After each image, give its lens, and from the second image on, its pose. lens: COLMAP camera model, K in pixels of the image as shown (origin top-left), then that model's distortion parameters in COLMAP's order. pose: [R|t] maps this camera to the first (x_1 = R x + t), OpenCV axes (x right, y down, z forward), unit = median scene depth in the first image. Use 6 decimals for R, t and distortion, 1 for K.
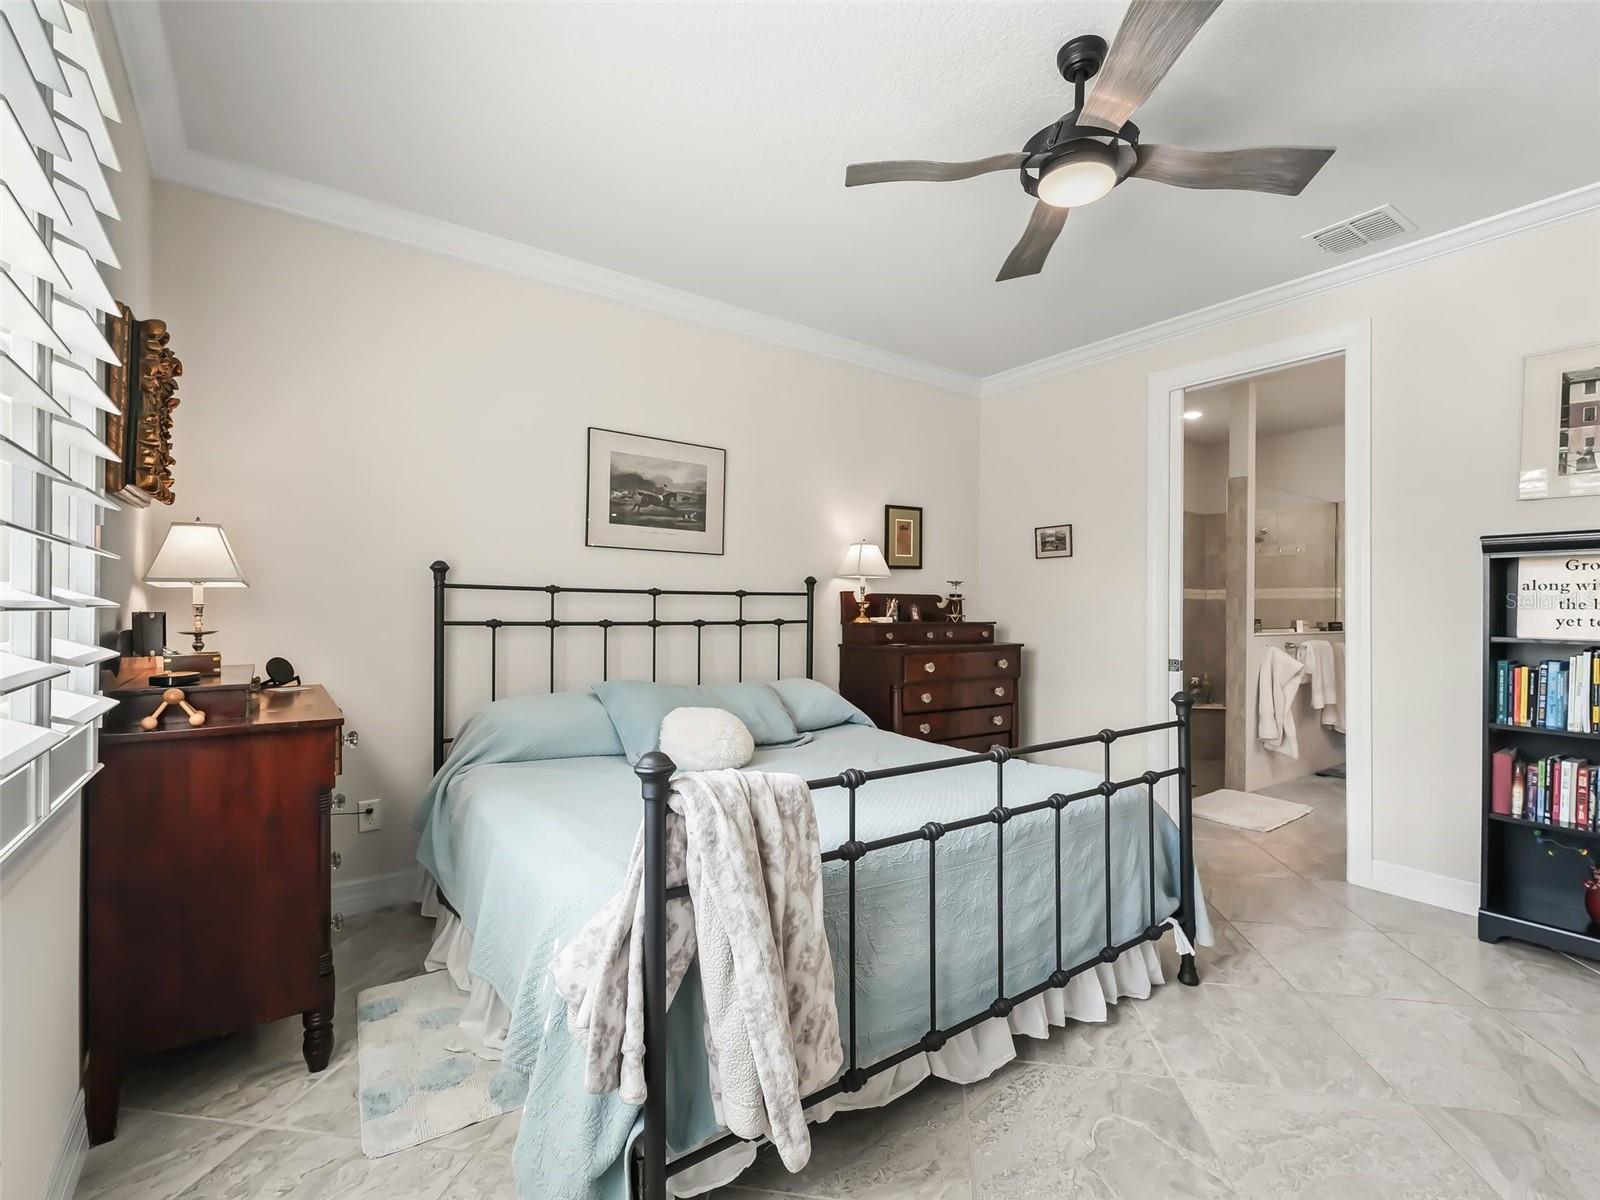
lens RADIAL K [[739.7, 0, 798.7], [0, 739.7, 615.2], [0, 0, 1]] dist [-0.002379, -0.001183]
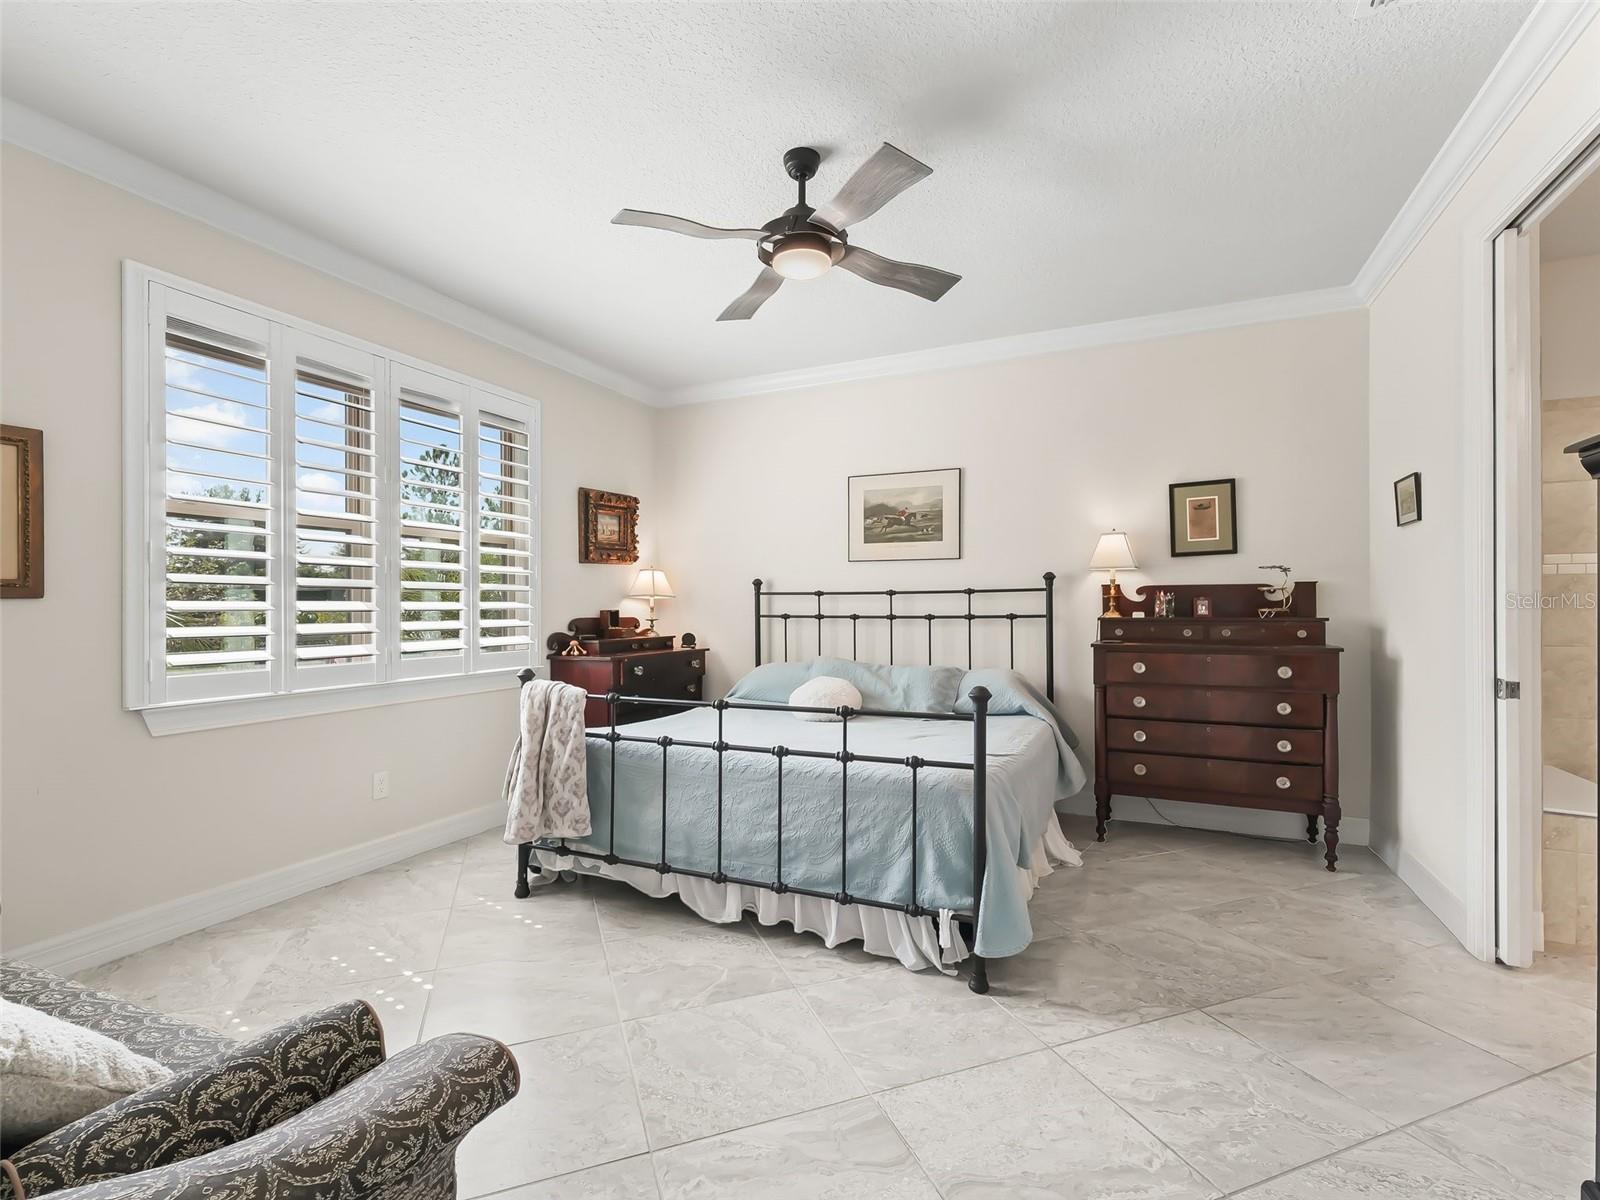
lens RADIAL K [[739.7, 0, 784.2], [0, 739.7, 606.3], [0, 0, 1]] dist [-0.002379, -0.001183]
pose [[0.480812, -0.010505, -0.876761, 0.821967], [0.003189, 0.999943, -0.010232, 0.004678], [0.876818, 0.002123, 0.480818, 0.205938]]
